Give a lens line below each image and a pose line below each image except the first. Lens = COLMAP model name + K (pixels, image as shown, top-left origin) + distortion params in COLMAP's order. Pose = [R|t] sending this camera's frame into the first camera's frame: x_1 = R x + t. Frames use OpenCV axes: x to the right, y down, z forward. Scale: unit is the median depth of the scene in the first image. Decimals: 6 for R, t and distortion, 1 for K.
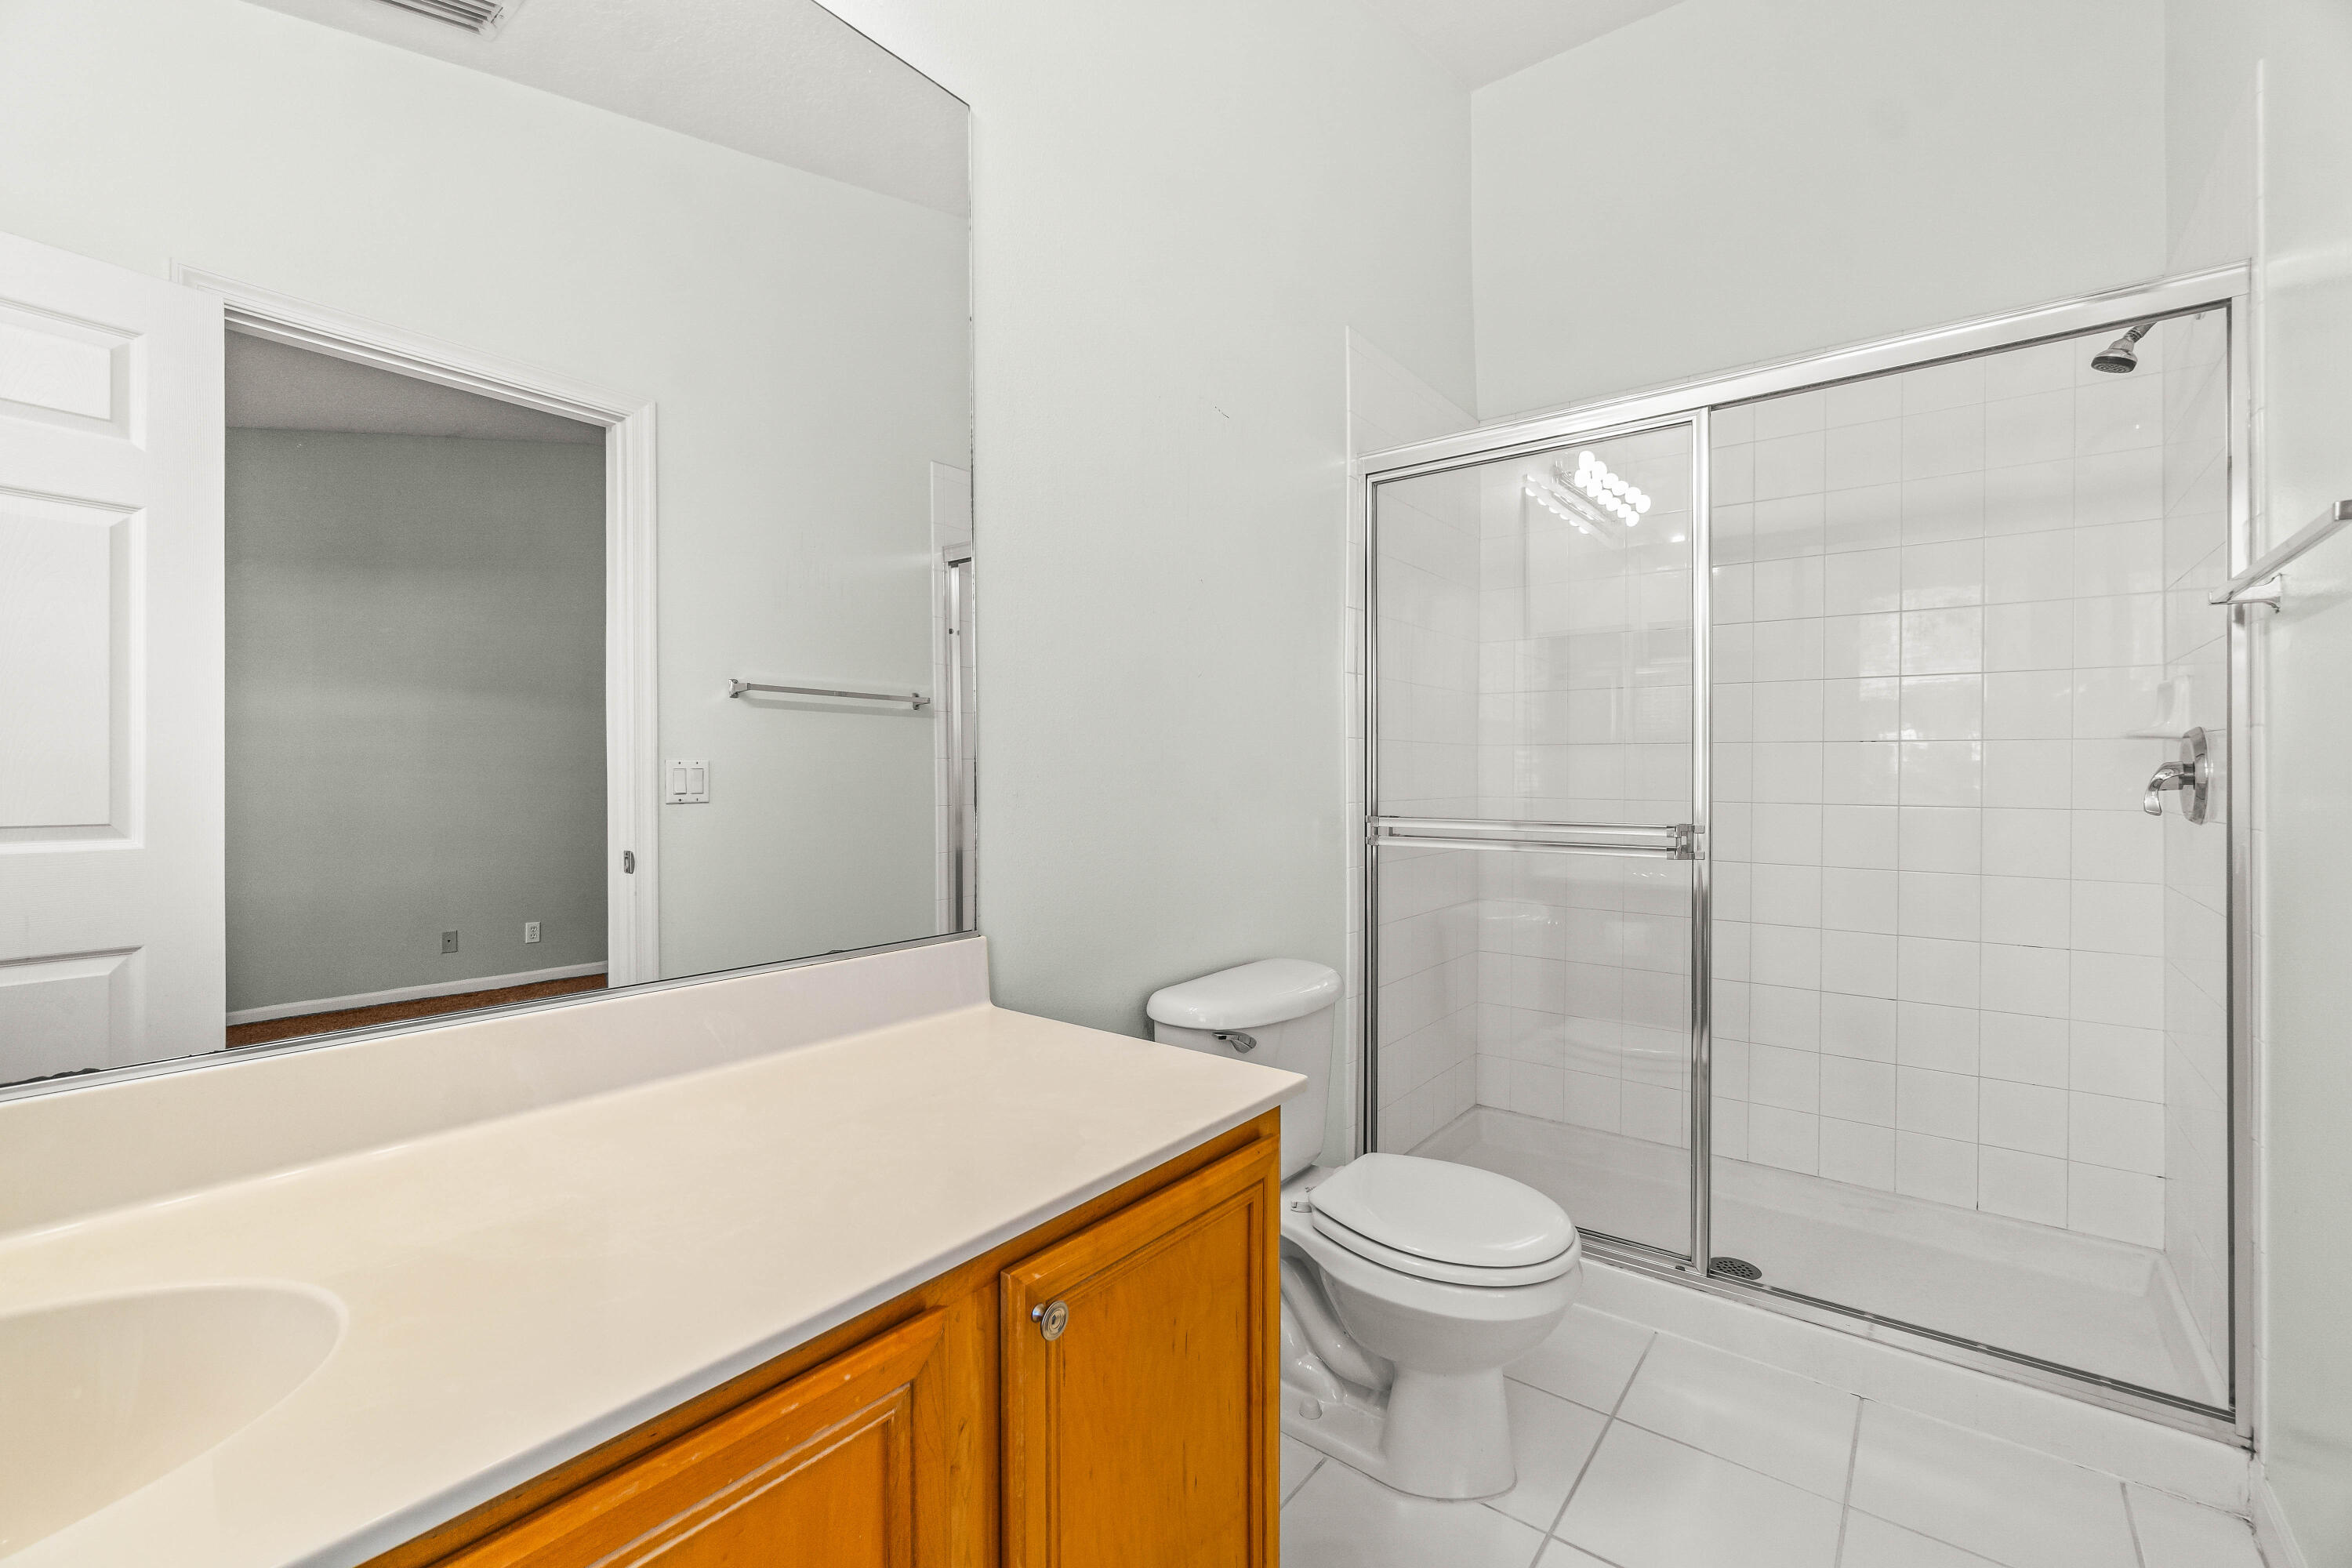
lens RADIAL K [[1011.8, 0, 1176.0], [0, 1011.8, 784.0], [0, 0, 1]] dist [0.000362, -0.000011]
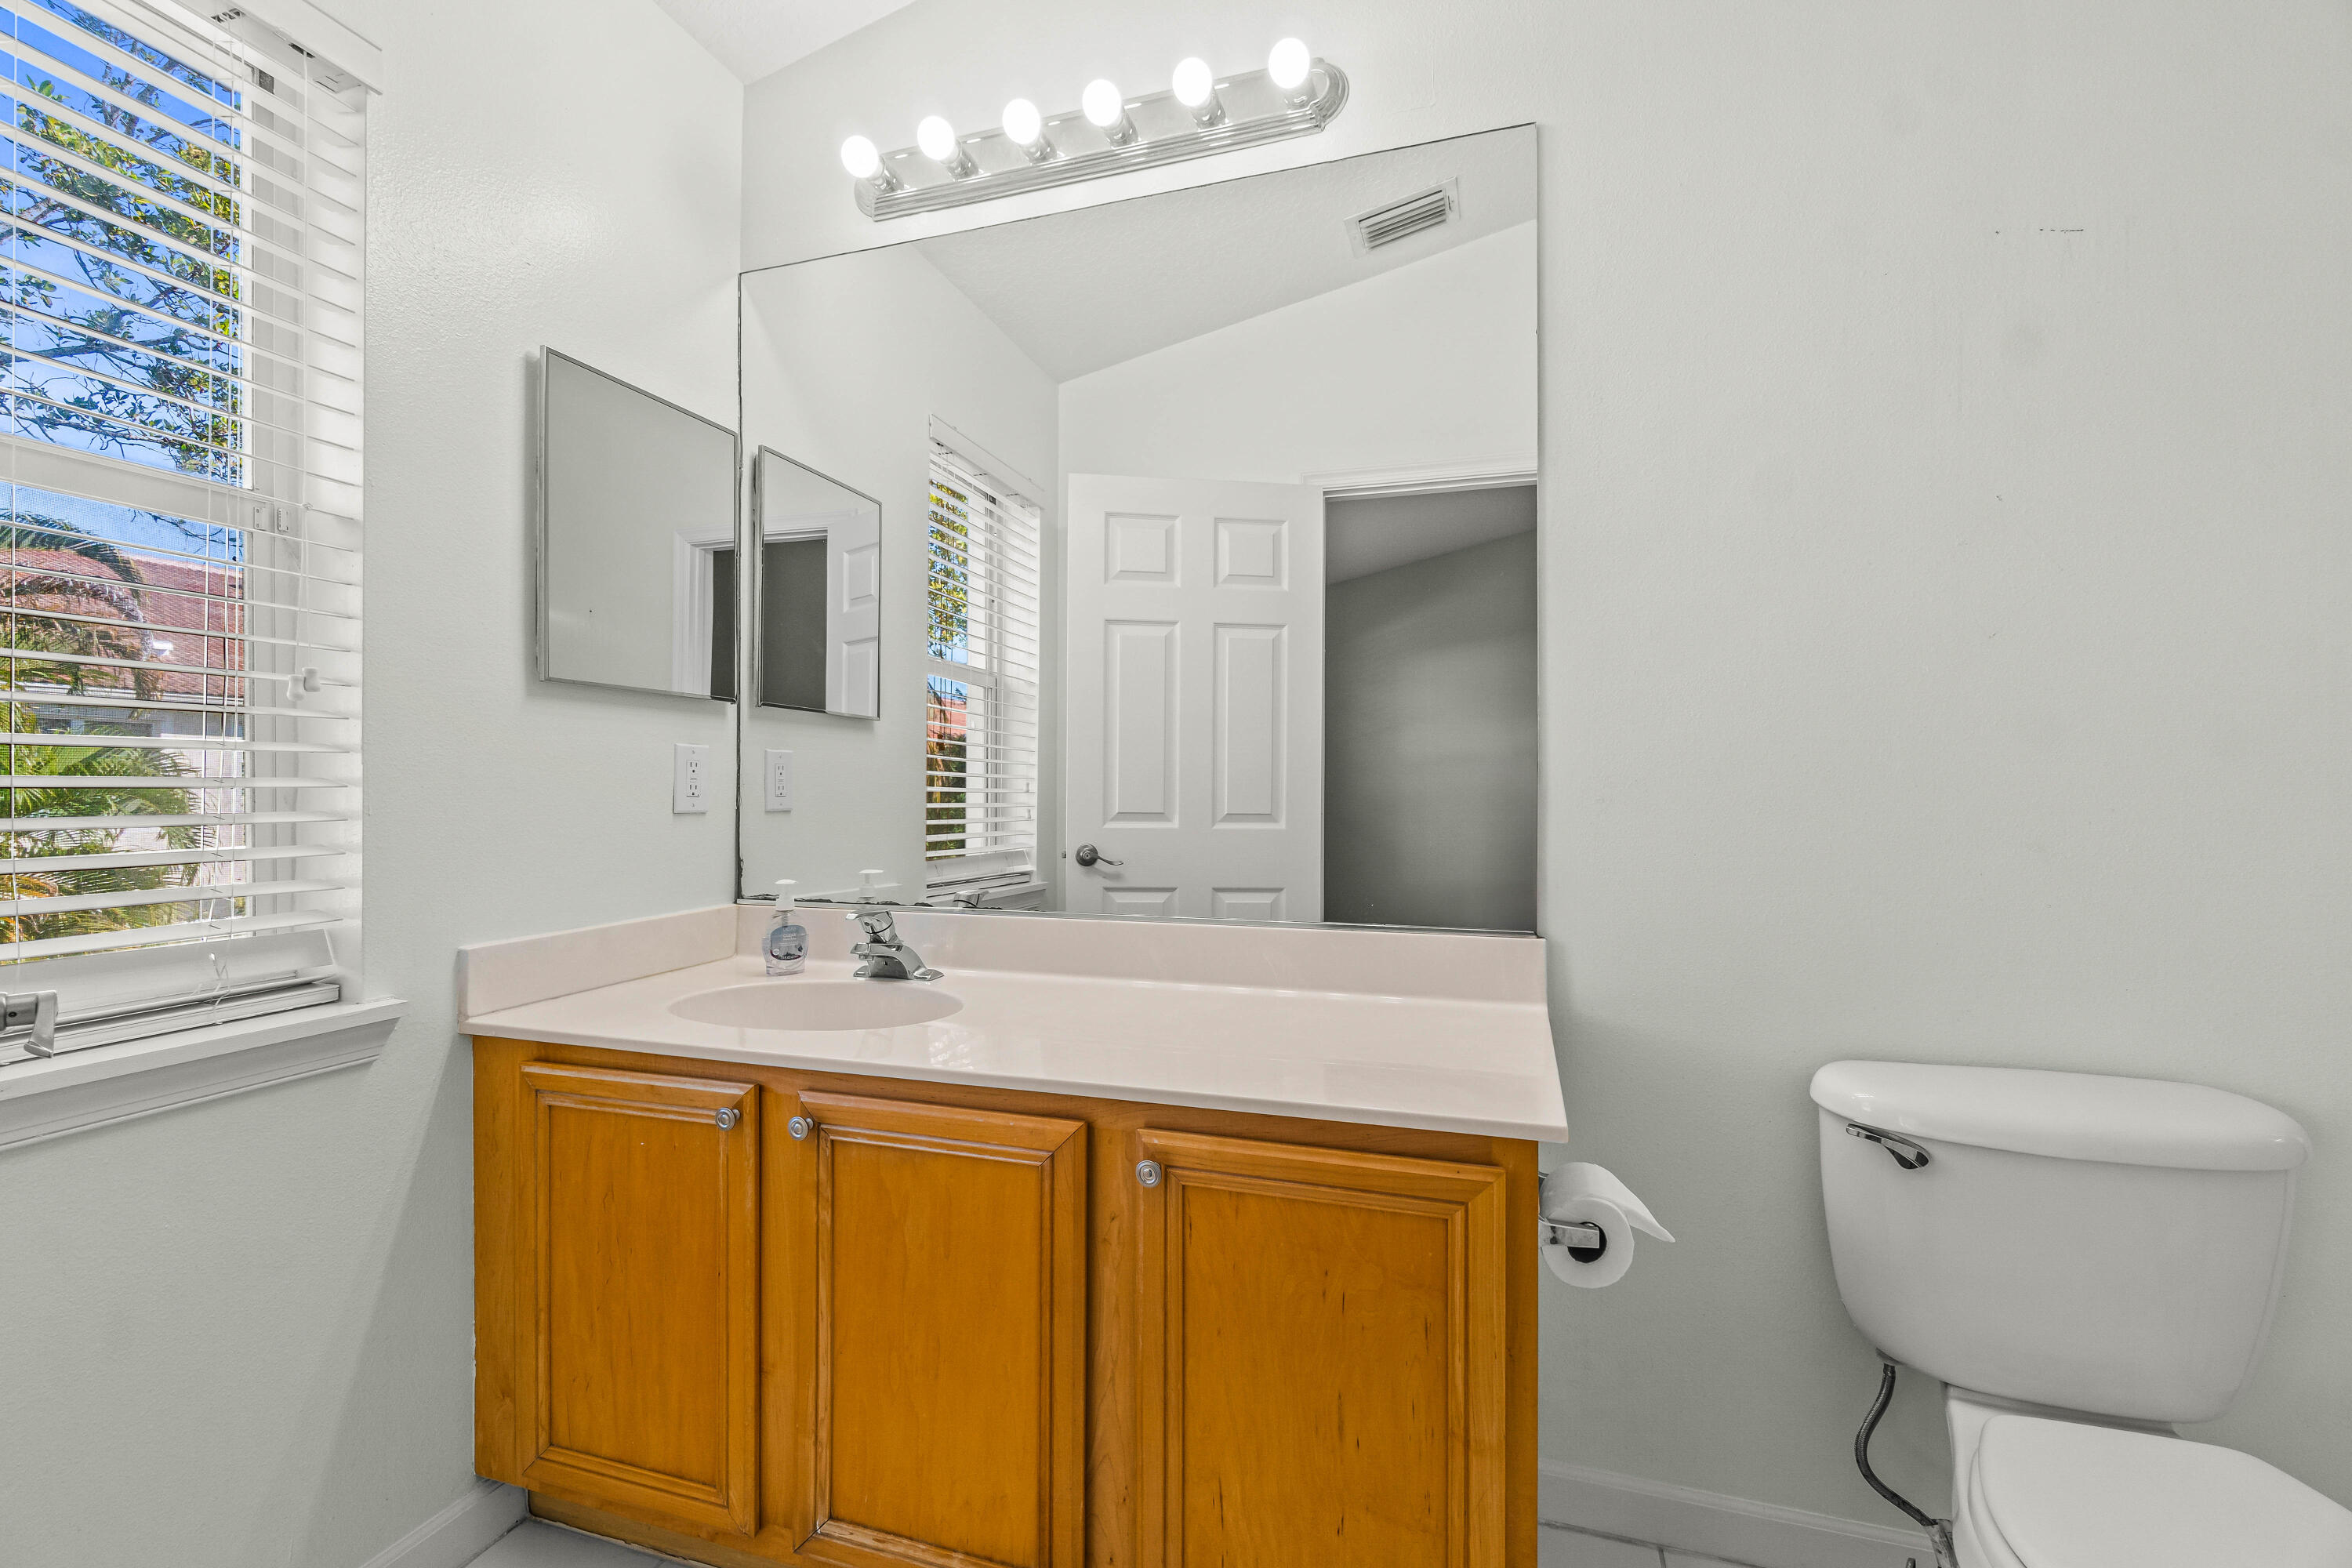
lens RADIAL K [[1027.0, 0, 1160.7], [0, 1027.0, 792.7], [0, 0, 1]] dist [-0.002063, -0.000036]
pose [[0.339149, 0.004659, -0.940721, 0.568729], [-0.011937, 0.999929, 0.000649, 0.007286], [0.940657, 0.011009, 0.339180, 0.259461]]
